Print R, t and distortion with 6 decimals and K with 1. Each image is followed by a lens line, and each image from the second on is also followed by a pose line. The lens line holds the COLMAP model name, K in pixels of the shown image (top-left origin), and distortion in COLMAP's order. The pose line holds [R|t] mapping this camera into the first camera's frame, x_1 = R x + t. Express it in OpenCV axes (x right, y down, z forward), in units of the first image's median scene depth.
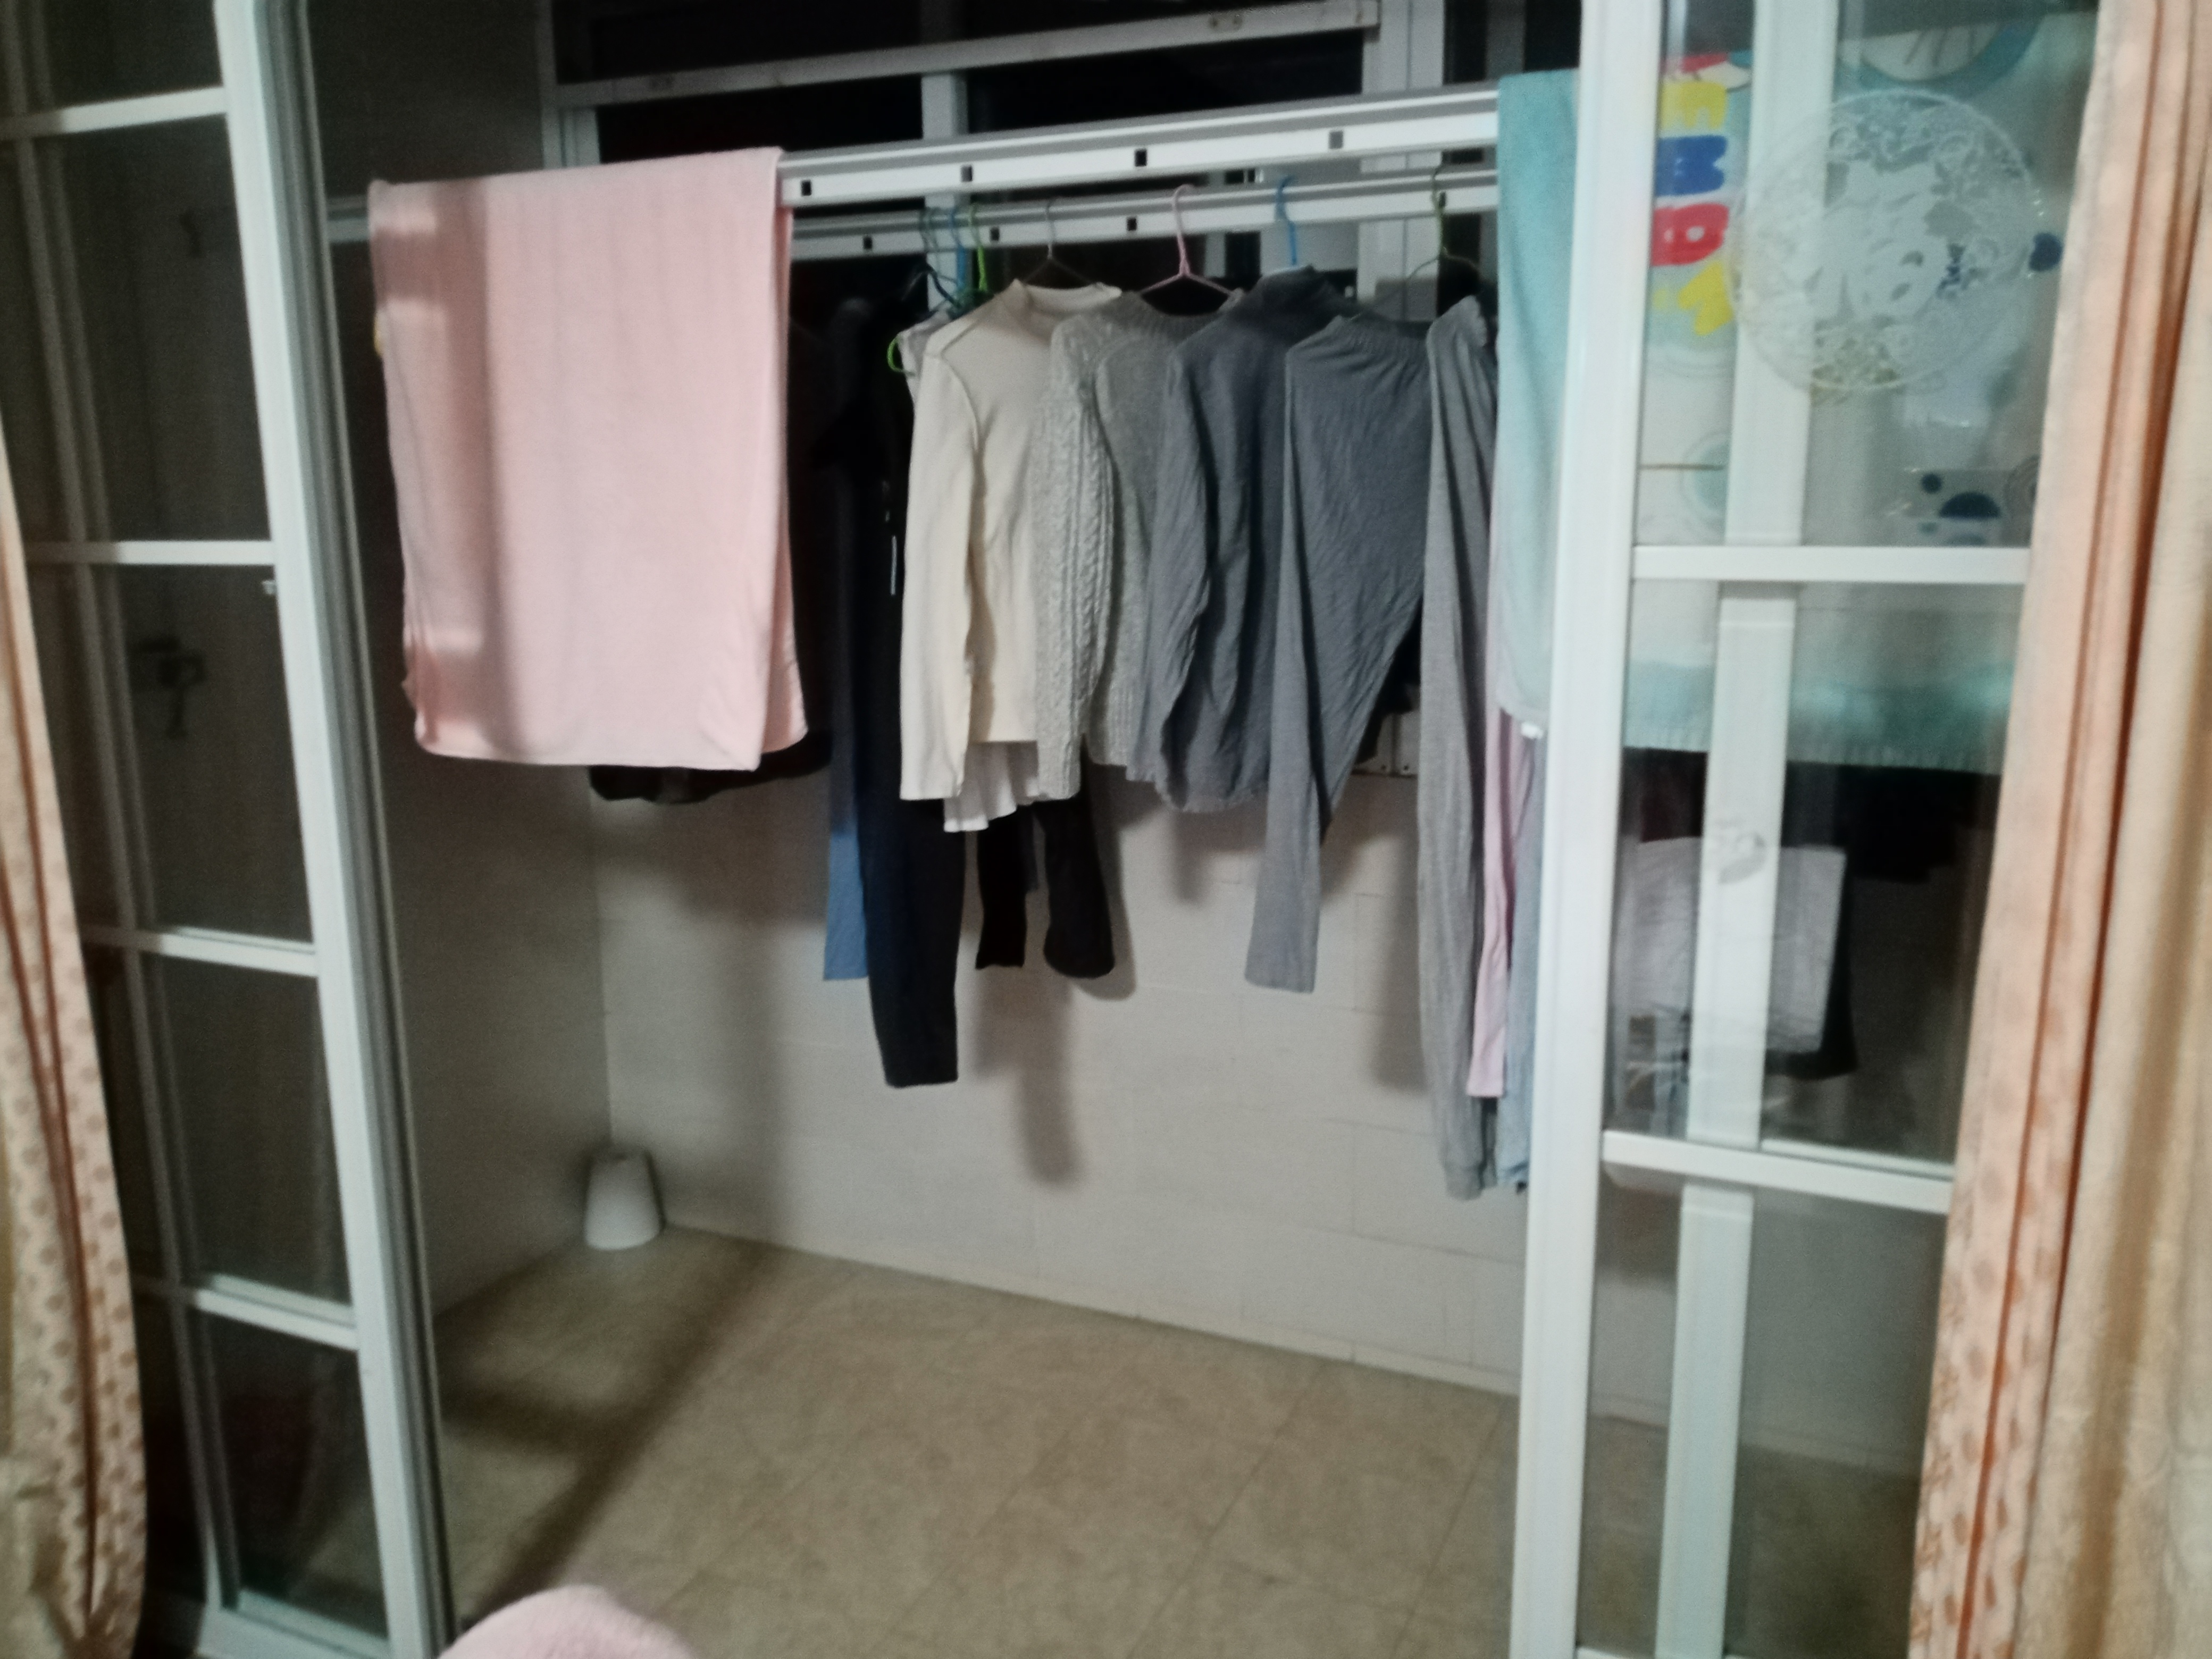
lens RADIAL K [[1727.1, 0, 1110.0], [0, 1727.1, 799.7], [0, 0, 1]] dist [0.077107, -0.000271]
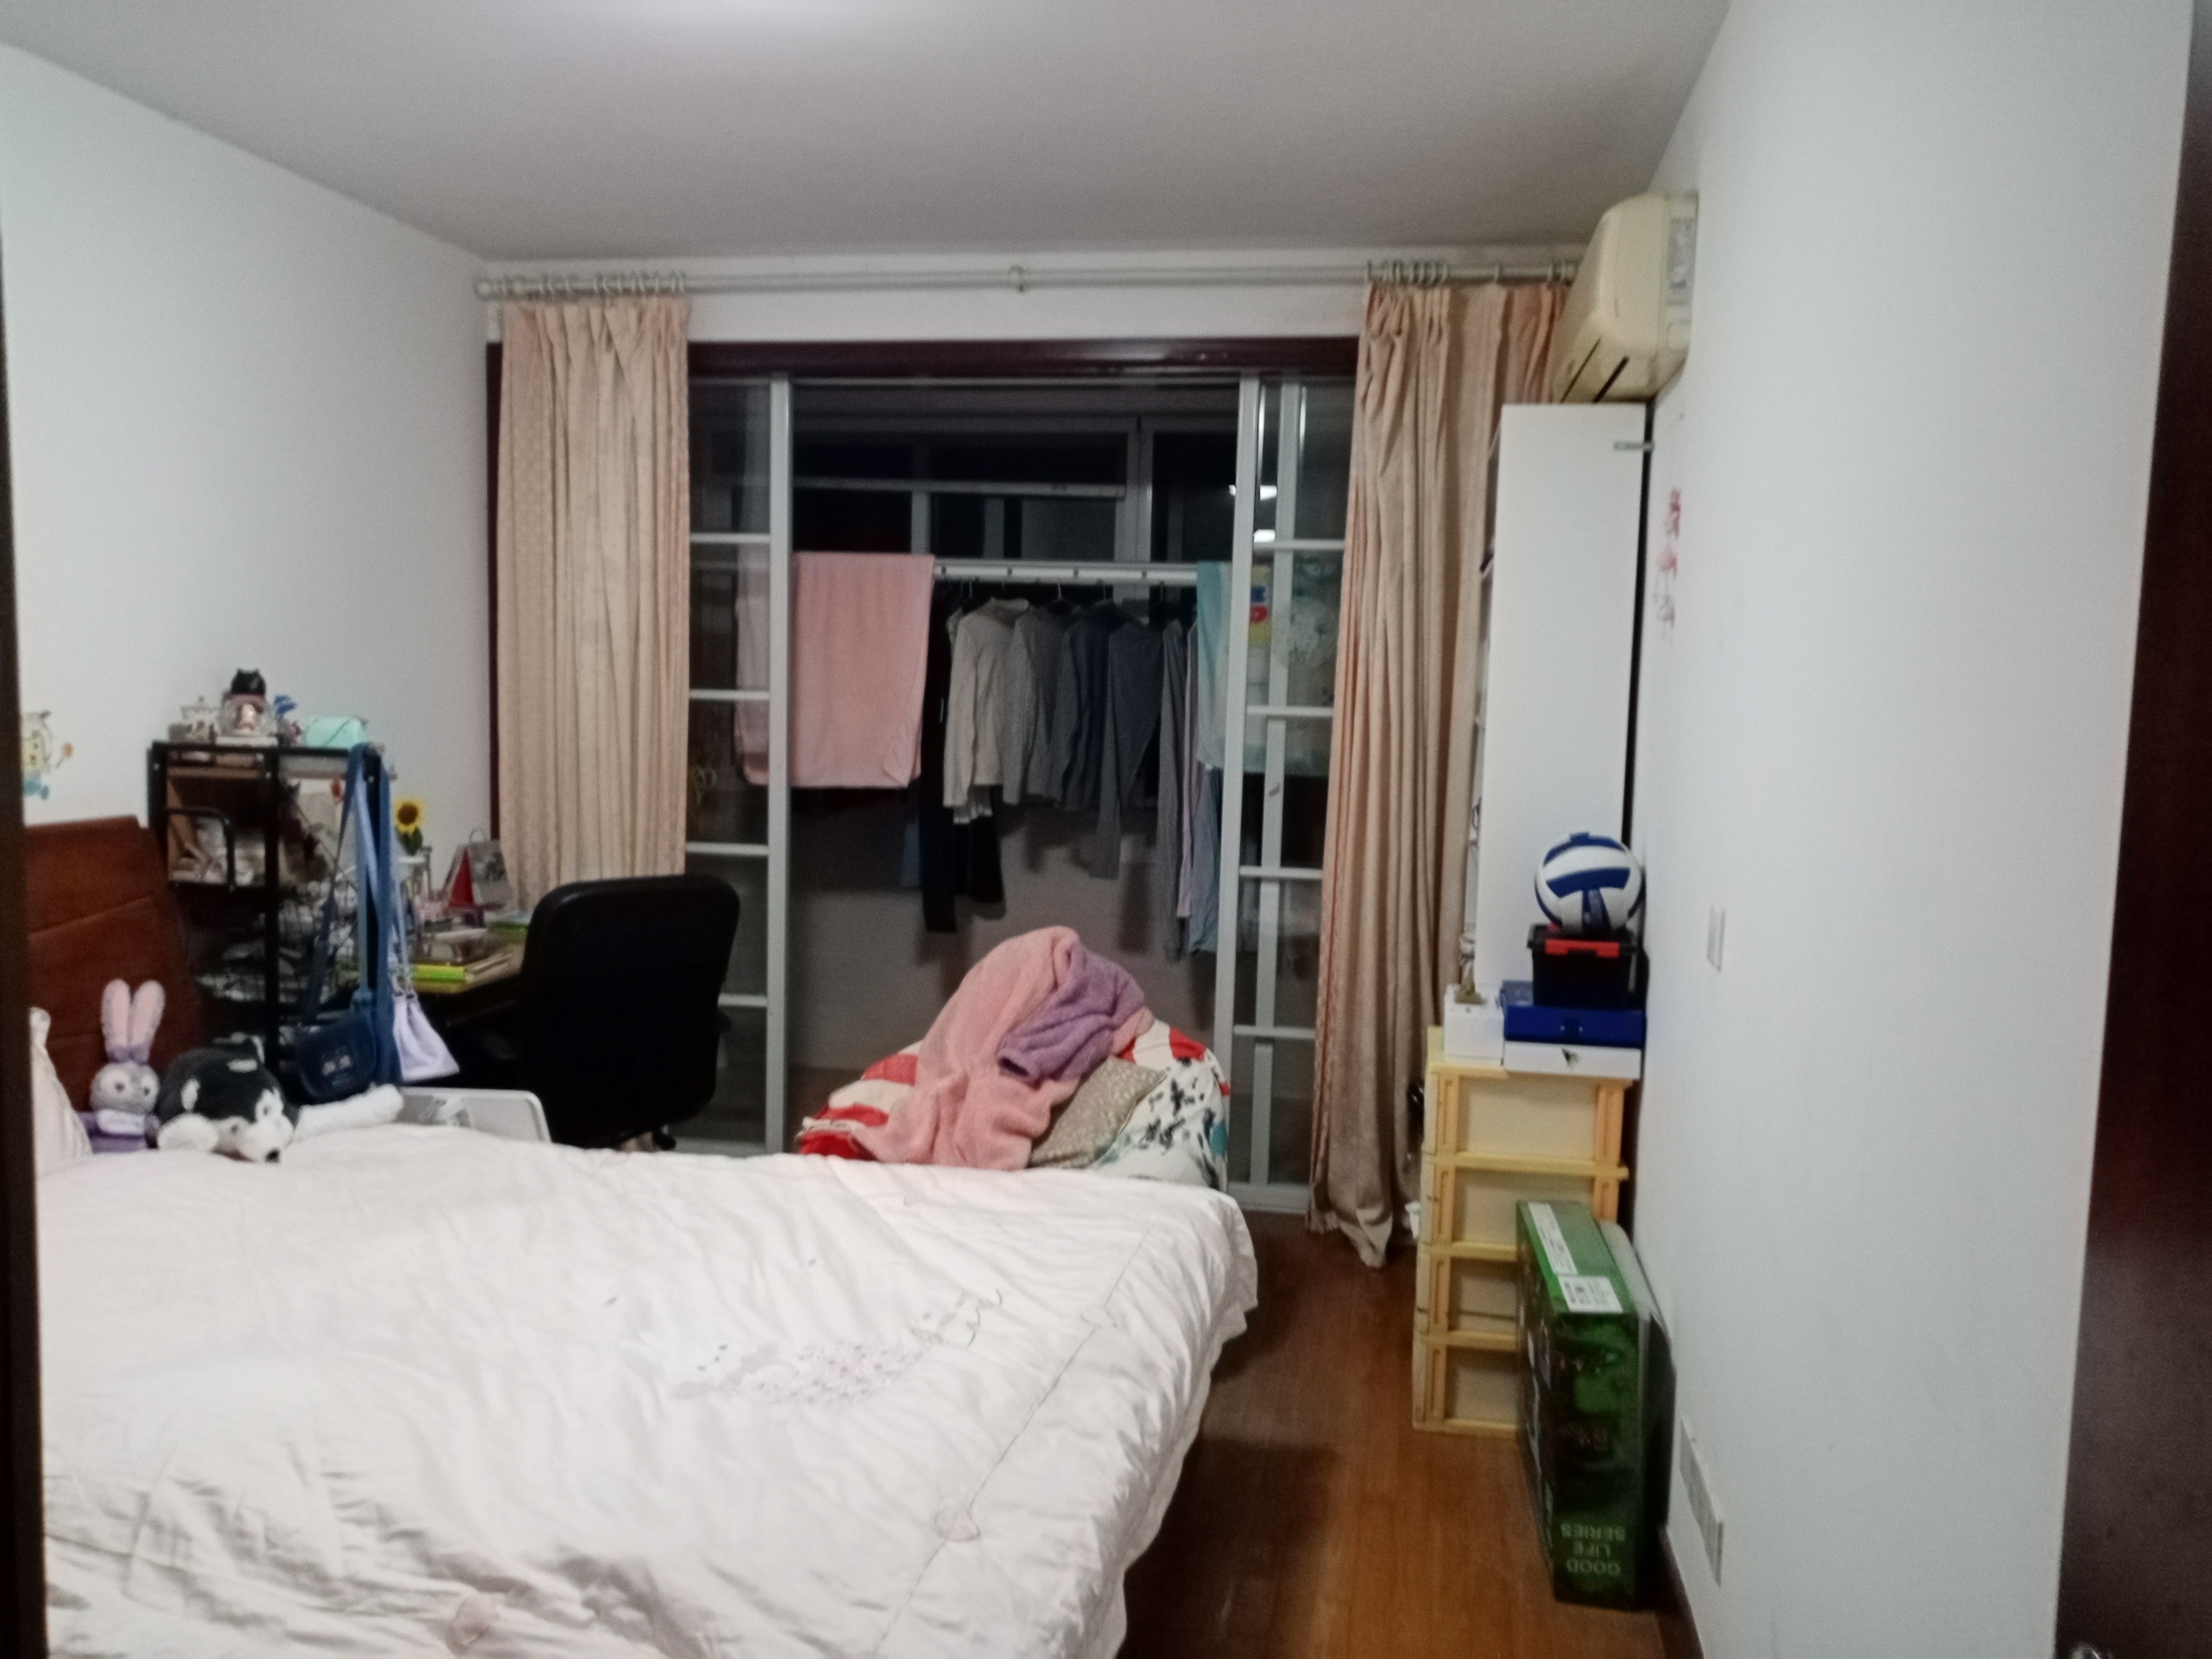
lens RADIAL K [[1679.7, 0, 1106.0], [0, 1679.7, 829.5], [0, 0, 1]] dist [-0.000508, -0.000022]
pose [[0.967027, 0.015780, 0.254184, -0.539051], [0.007054, 0.996036, -0.088671, 0.261606], [-0.254576, 0.087540, 0.963082, -1.414562]]
